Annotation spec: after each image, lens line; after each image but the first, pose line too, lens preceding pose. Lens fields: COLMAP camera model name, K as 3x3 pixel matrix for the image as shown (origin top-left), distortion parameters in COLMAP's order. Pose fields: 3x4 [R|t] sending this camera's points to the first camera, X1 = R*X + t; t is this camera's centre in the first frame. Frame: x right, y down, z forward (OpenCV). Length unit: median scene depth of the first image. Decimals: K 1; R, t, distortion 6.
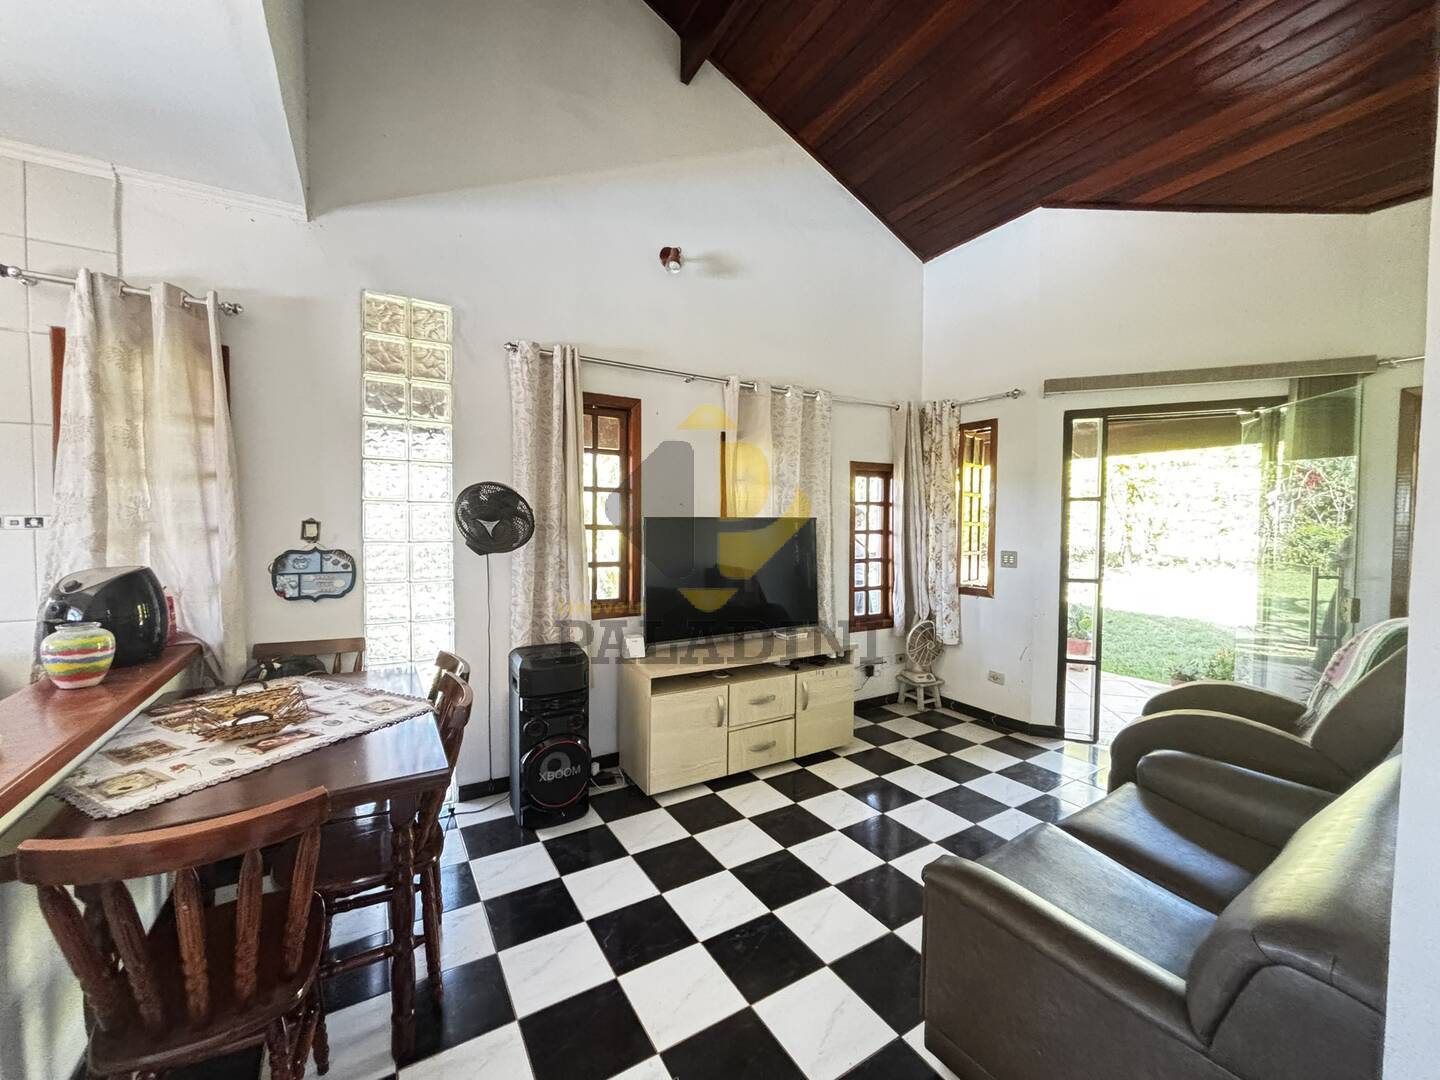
lens RADIAL K [[578.1, 0, 717.4], [0, 578.1, 538.8], [0, 0, 1]] dist [0.002727, -0.001037]
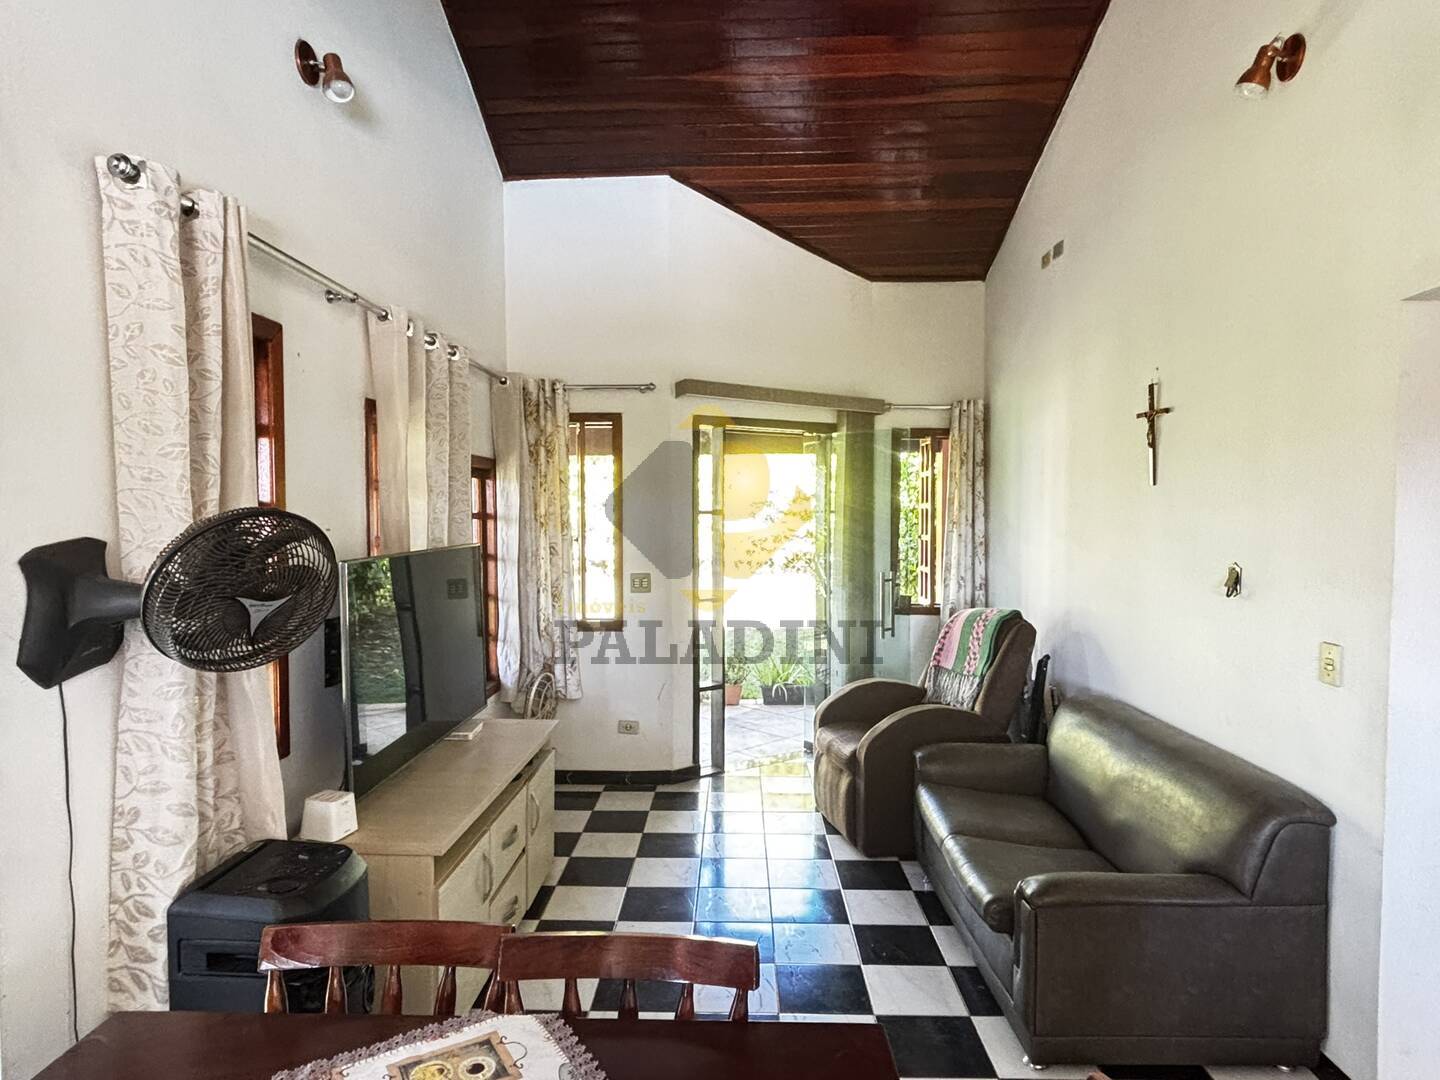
lens RADIAL K [[850.8, 0, 716.9], [0, 850.8, 548.7], [0, 0, 1]] dist [-0.000073, 0.000000]
pose [[0.543736, -0.041941, 0.838208, -0.491554], [0.030064, 0.999083, 0.030489, -0.052366], [-0.838718, 0.008622, 0.544498, 0.249721]]
